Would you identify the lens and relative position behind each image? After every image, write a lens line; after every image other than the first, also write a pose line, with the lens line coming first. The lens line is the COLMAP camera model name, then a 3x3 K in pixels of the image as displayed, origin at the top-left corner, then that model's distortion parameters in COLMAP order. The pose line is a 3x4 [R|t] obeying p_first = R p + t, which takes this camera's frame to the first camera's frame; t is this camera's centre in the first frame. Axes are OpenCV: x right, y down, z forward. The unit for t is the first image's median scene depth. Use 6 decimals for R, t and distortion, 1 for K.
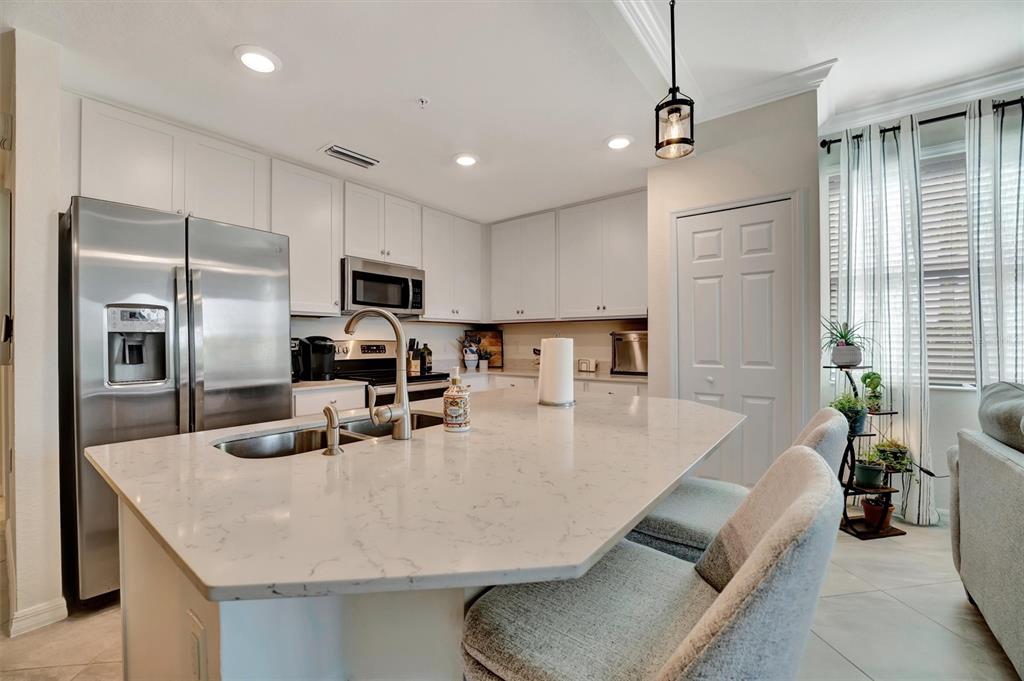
lens RADIAL K [[385.9, 0, 534.2], [0, 385.9, 328.6], [0, 0, 1]] dist [0.000591, 0.000049]
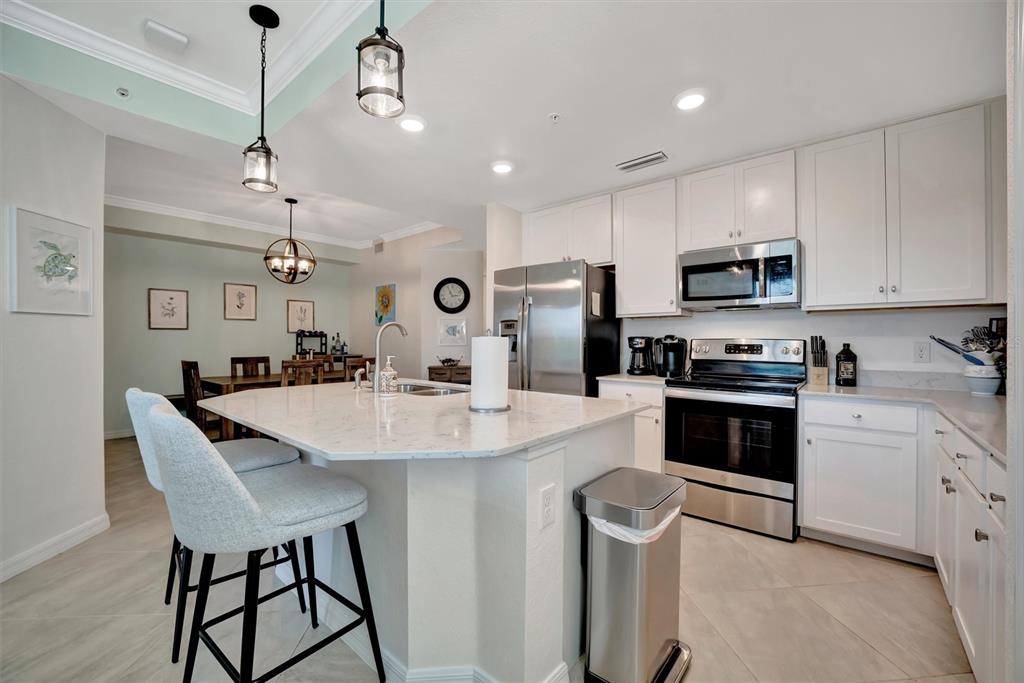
lens RADIAL K [[407.4, 0, 504.5], [0, 407.4, 345.4], [0, 0, 1]] dist [-0.022548, -0.000082]
pose [[-0.069304, 0.009538, -0.997550, 0.576113], [0.027124, 0.999603, 0.007673, 0.027783], [0.997227, -0.026526, -0.069535, 0.614559]]
